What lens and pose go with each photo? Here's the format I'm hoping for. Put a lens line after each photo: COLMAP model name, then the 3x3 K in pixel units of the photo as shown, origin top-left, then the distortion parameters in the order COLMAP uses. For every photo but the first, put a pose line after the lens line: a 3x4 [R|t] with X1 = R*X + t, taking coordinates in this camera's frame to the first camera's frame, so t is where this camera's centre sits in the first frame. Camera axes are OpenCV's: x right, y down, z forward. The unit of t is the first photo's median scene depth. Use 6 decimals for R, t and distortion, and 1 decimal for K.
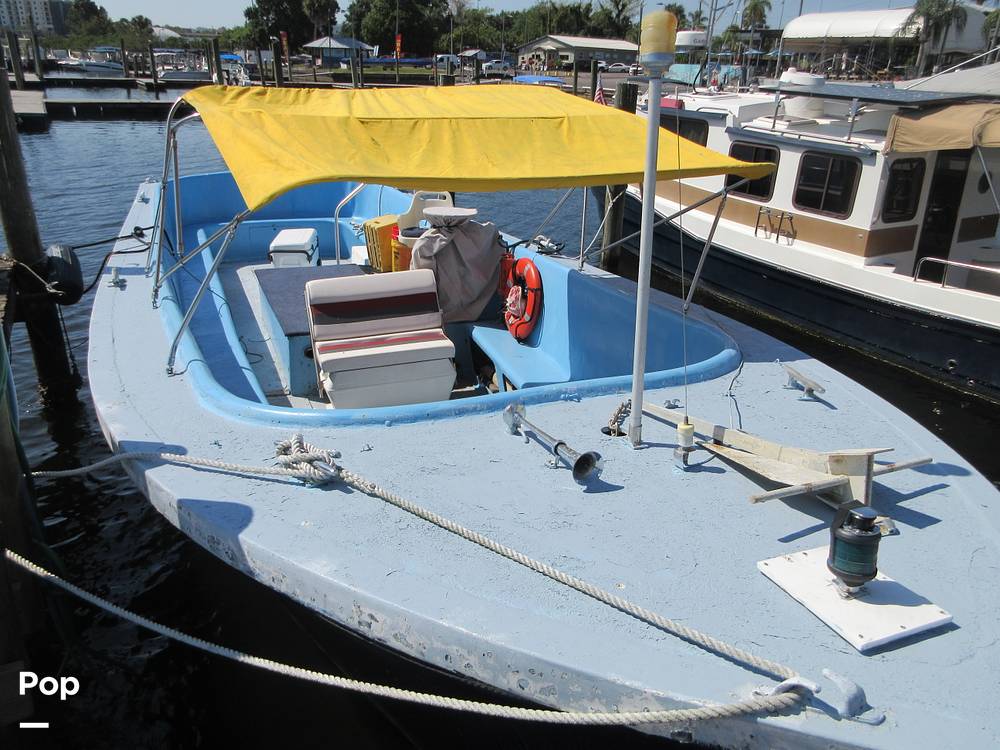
lens RADIAL K [[767.8, 0, 492.4], [0, 767.8, 374.4], [0, 0, 1]] dist [0.019250, -0.018180]
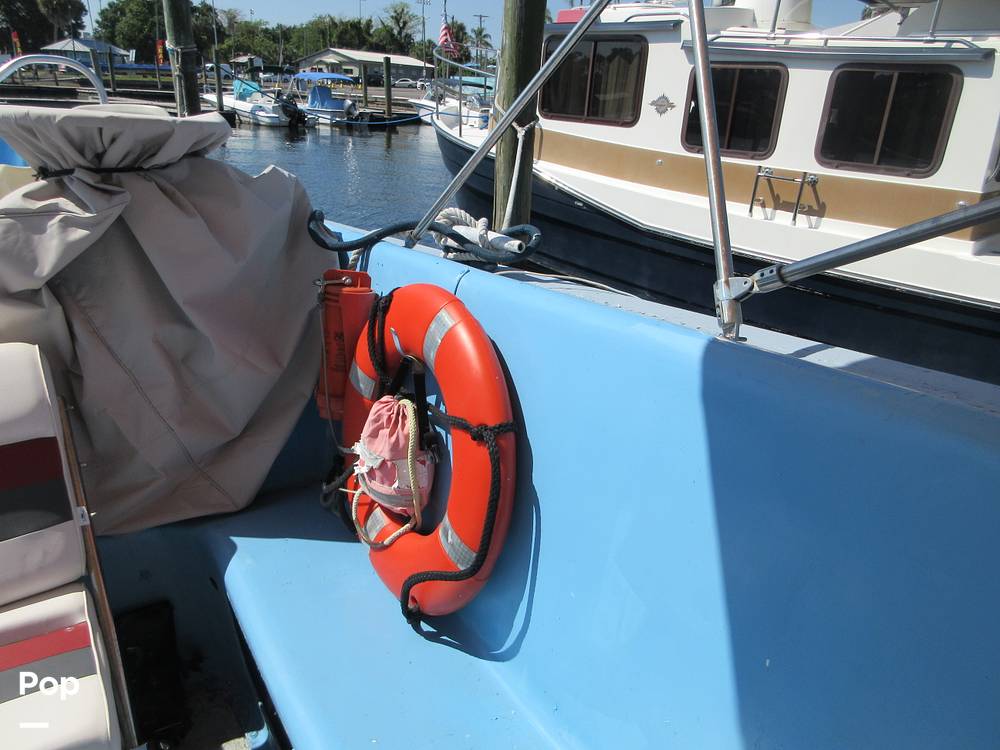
lens RADIAL K [[767.8, 0, 493.6], [0, 767.8, 364.1], [0, 0, 1]] dist [0.019250, -0.018180]
pose [[0.973698, -0.059992, 0.219801, 0.008895], [0.067064, 0.997439, -0.024847, -0.113084], [-0.217747, 0.038934, 0.975228, 0.719292]]
